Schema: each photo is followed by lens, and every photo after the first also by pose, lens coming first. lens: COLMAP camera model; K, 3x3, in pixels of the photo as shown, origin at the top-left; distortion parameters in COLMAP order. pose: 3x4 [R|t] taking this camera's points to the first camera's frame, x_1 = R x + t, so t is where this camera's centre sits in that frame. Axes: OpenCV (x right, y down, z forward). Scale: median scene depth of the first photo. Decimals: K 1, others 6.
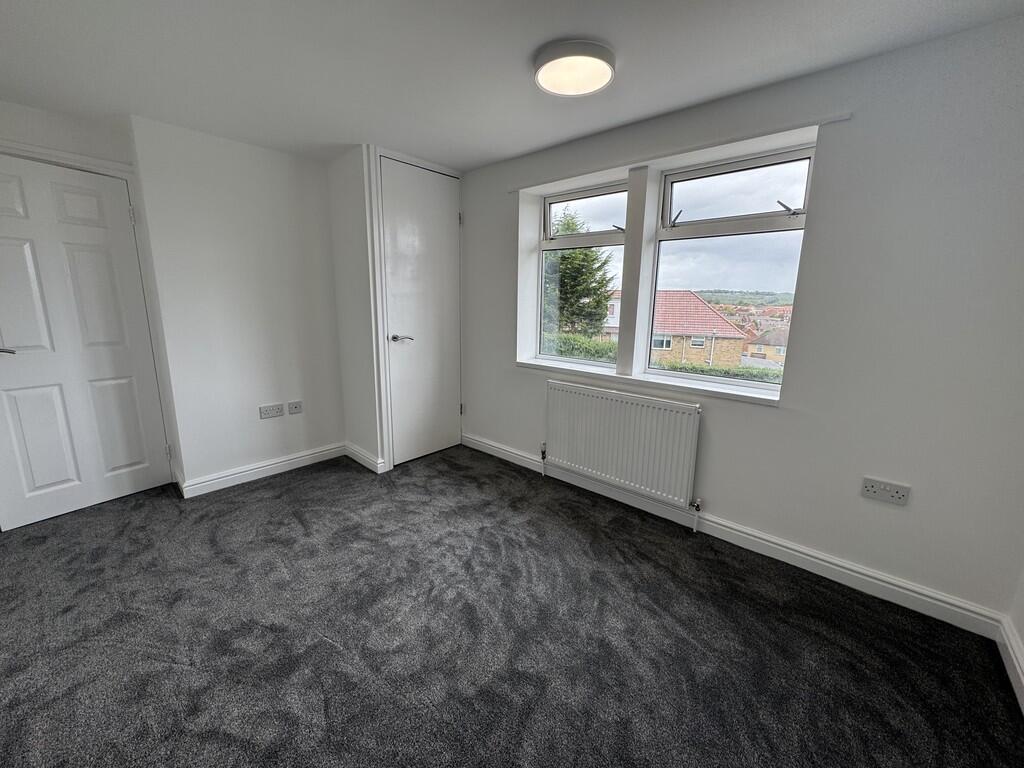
lens RADIAL K [[413.4, 0, 518.2], [0, 413.4, 377.9], [0, 0, 1]] dist [-0.002250, 0.000446]
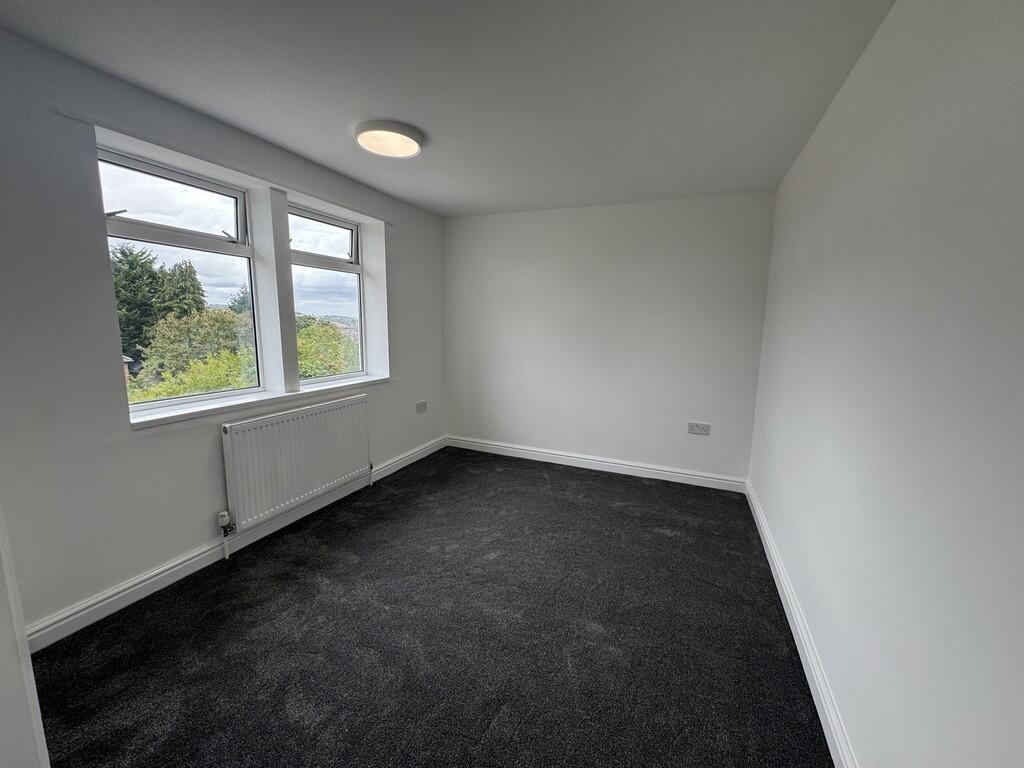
lens RADIAL K [[413.4, 0, 508.7], [0, 413.4, 377.0], [0, 0, 1]] dist [-0.002250, 0.000446]
pose [[-0.322287, -0.147383, 0.935098, -0.834440], [0.155599, 0.966123, 0.205901, -0.165237], [-0.933767, 0.211860, -0.288436, 0.779058]]
